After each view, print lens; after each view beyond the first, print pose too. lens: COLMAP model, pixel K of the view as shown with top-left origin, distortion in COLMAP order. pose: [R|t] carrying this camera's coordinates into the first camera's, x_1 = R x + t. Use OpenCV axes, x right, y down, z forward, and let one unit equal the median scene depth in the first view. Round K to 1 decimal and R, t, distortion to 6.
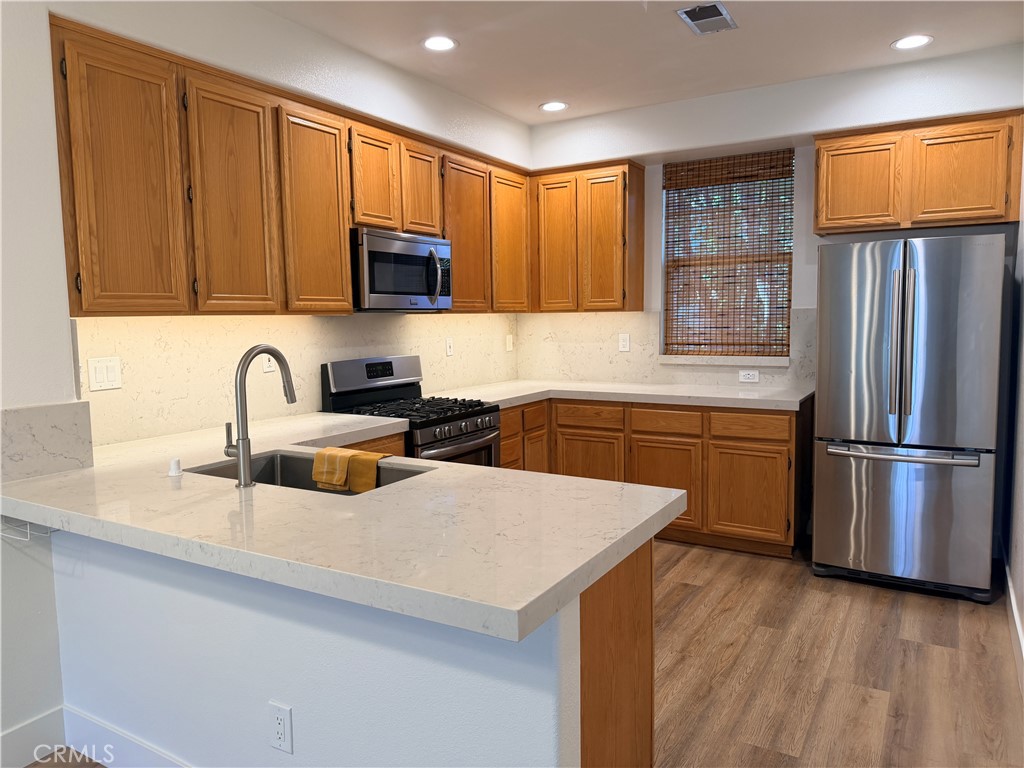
lens RADIAL K [[729.6, 0, 511.4], [0, 729.6, 370.6], [0, 0, 1]] dist [0.105772, -0.144443]
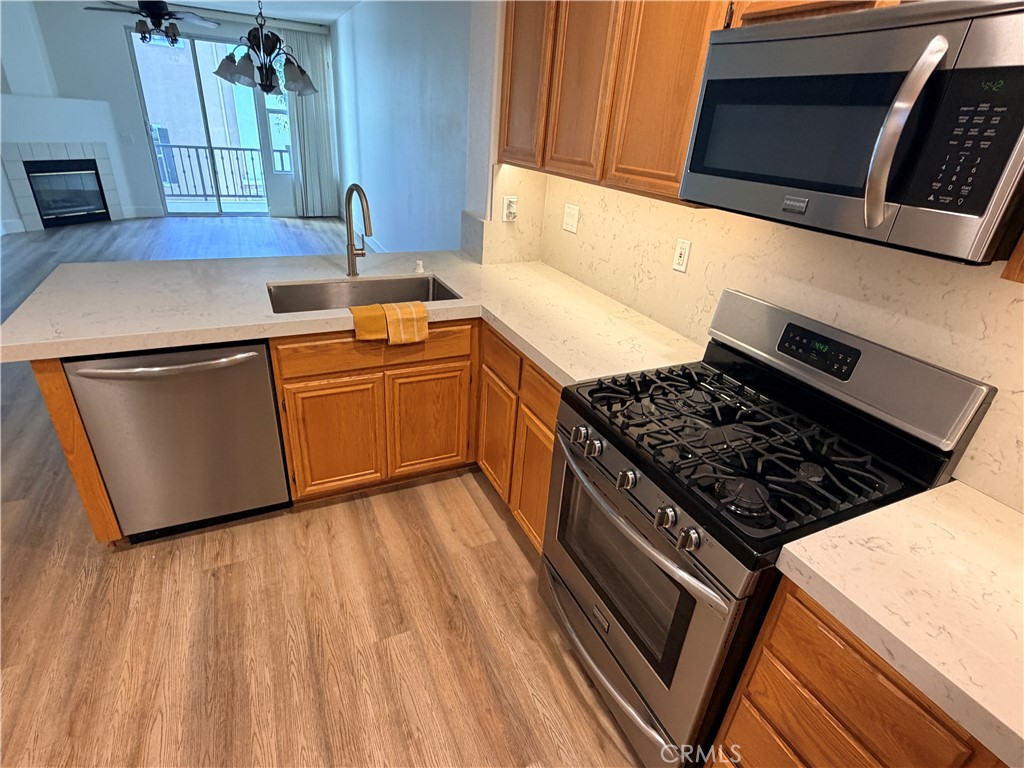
lens RADIAL K [[526.1, 0, 512.0], [0, 526.1, 384.0], [0, 0, 1]] dist [-0.001976, -0.001405]
pose [[-0.555688, 0.345986, -0.755979, 0.187198], [-0.127623, 0.863019, 0.488785, -0.116093], [0.821537, 0.368093, -0.435414, 0.915588]]
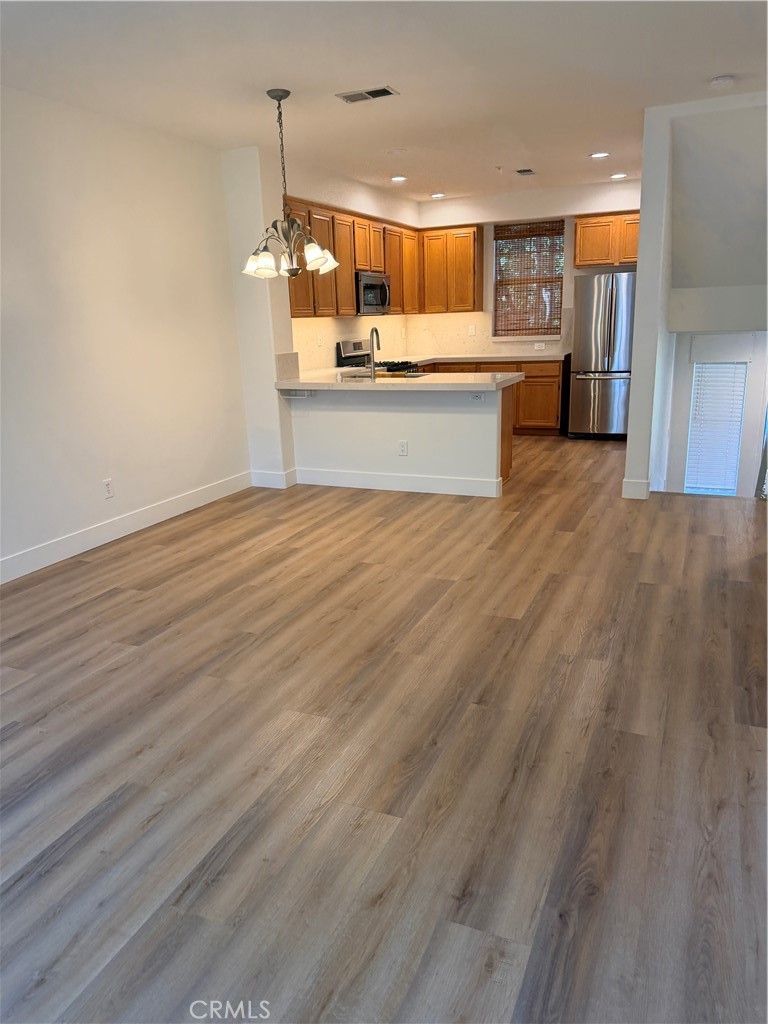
lens RADIAL K [[729.6, 0, 384.0], [0, 729.6, 512.0], [0, 0, 1]] dist [0.105772, -0.144443]
pose [[0.991514, -0.052378, 0.118979, -0.333996], [0.029928, 0.982625, 0.183174, 0.070898], [-0.126506, -0.178058, 0.975854, -0.904588]]
